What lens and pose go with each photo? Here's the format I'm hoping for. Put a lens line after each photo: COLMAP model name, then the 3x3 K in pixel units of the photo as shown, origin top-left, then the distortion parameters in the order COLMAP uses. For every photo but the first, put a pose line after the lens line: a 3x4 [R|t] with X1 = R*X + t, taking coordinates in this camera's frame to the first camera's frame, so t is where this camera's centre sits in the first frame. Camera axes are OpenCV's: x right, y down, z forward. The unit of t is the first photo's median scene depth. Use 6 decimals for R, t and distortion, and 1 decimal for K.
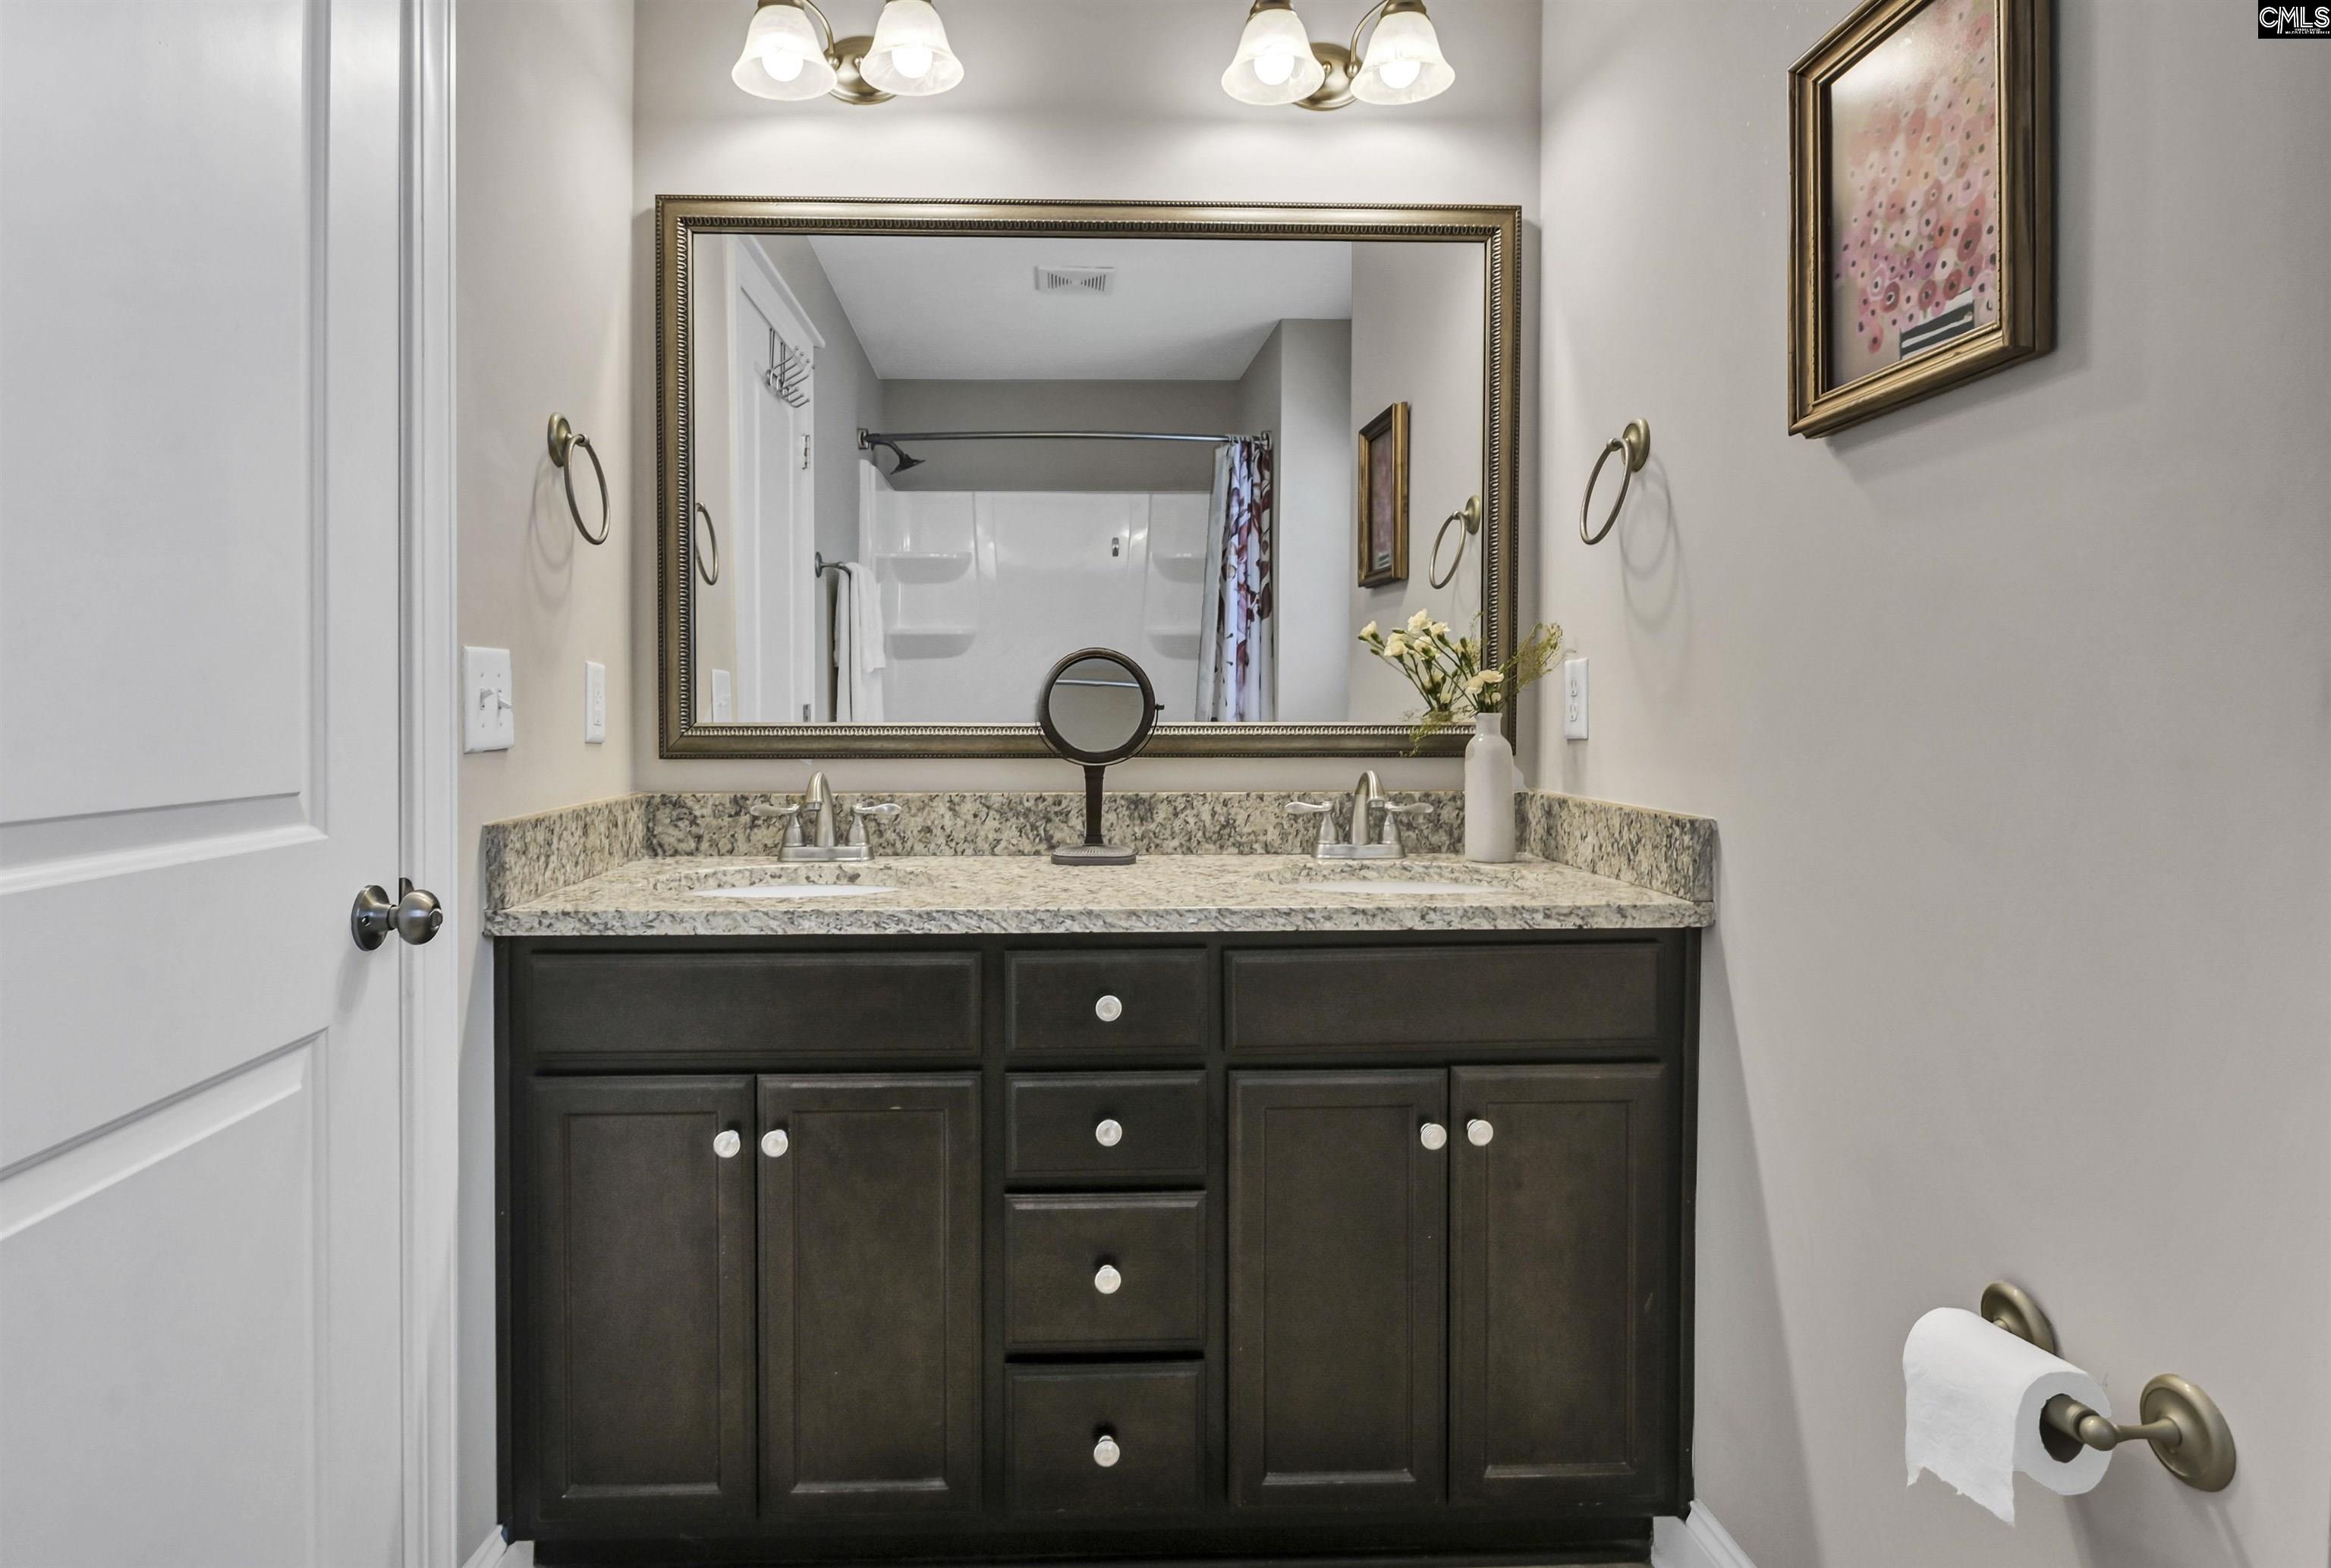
lens RADIAL K [[1347.5, 0, 1164.8], [0, 1347.5, 739.1], [0, 0, 1]] dist [0.003057, -0.001088]
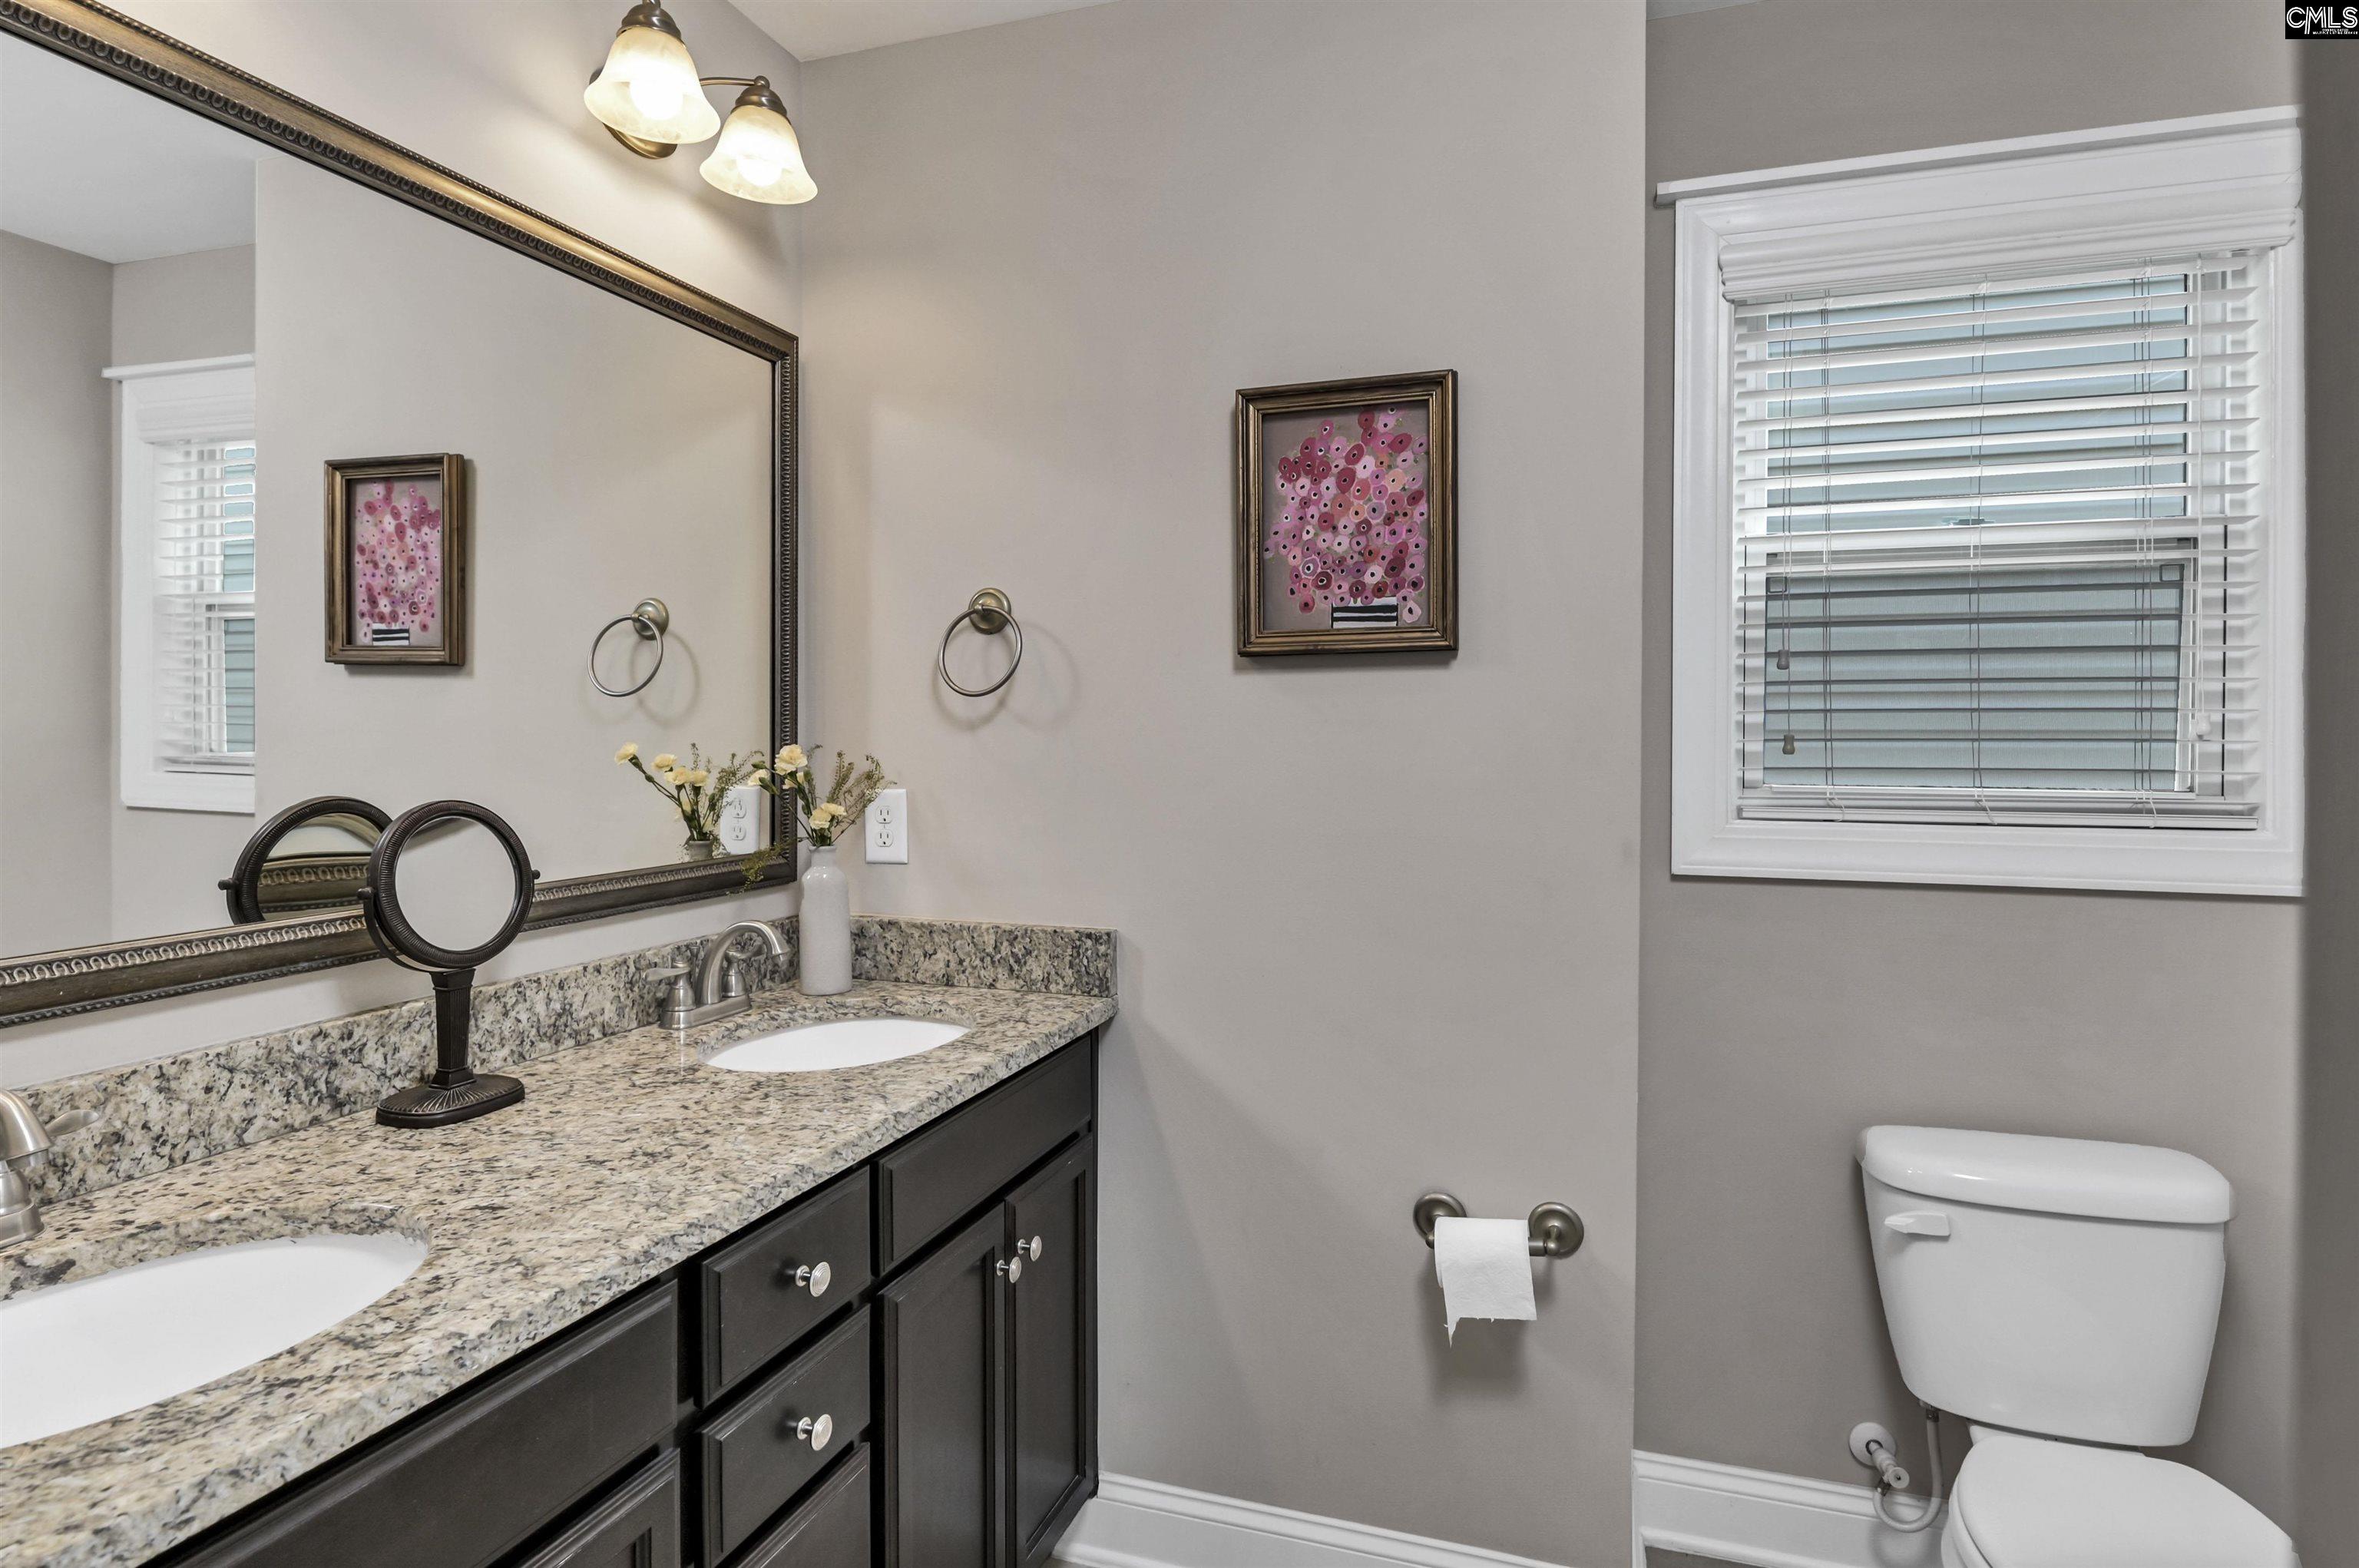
lens RADIAL K [[1228.4, 0, 1175.9], [0, 1228.4, 745.8], [0, 0, 1]] dist [0.021648, -0.020272]
pose [[0.340427, -0.013935, 0.940168, -0.546891], [0.008609, 0.999894, 0.011703, -0.104912], [-0.940231, 0.004110, 0.340511, 0.452259]]
